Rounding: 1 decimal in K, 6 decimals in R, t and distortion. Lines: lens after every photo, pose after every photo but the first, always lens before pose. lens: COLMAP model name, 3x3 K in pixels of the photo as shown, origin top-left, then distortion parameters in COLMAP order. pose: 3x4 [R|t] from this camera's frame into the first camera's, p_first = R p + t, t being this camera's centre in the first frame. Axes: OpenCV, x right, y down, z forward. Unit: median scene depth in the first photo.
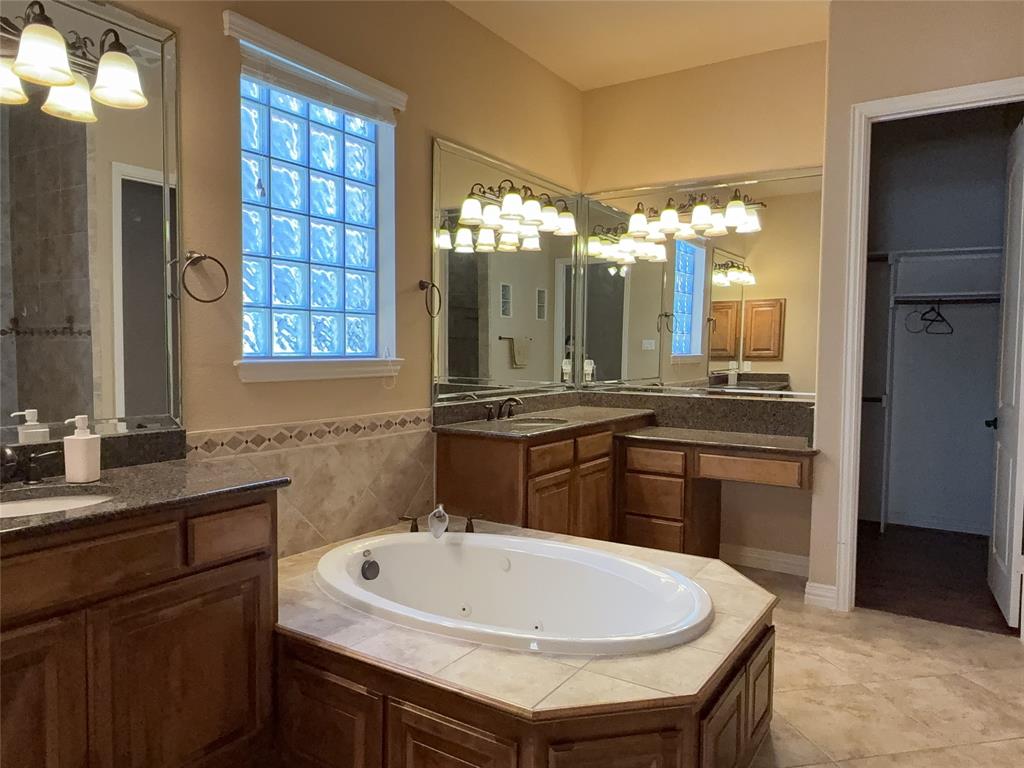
lens RADIAL K [[716.8, 0, 512.0], [0, 716.8, 384.0], [0, 0, 1]] dist [0.000850, -0.000065]
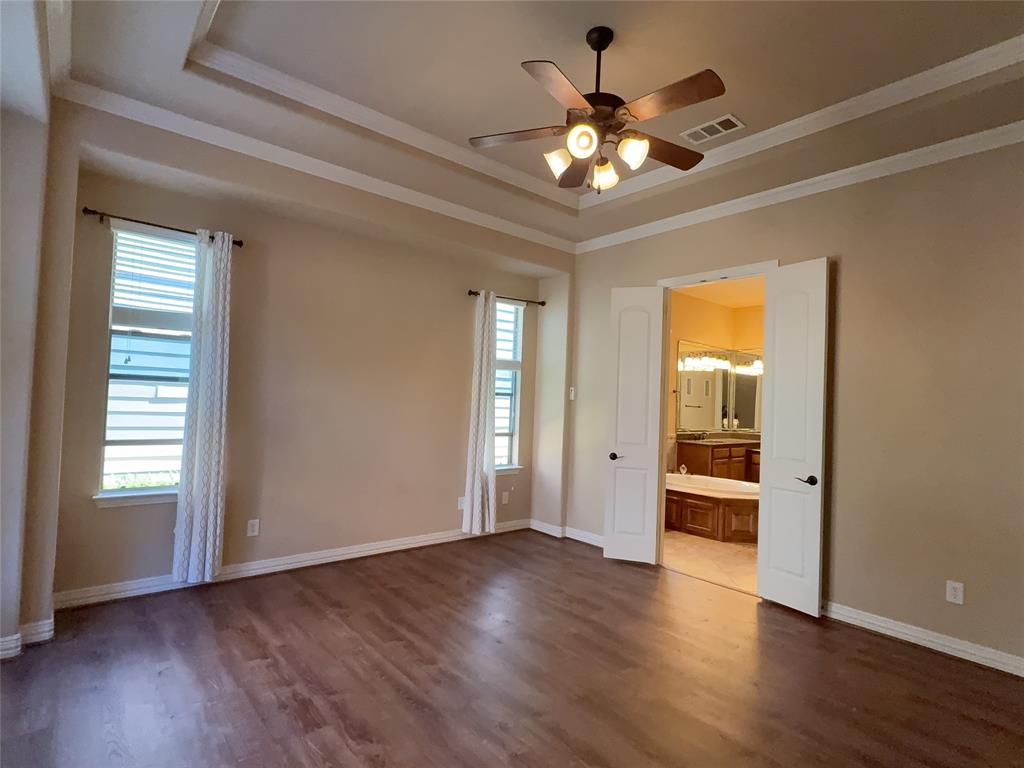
lens RADIAL K [[522.8, 0, 507.2], [0, 522.8, 387.1], [0, 0, 1]] dist [-0.001537, -0.000184]
pose [[0.953617, 0.015975, -0.300598, -0.120327], [-0.042078, 0.995861, -0.080562, 0.039985], [0.298067, 0.089473, 0.950342, -1.104517]]
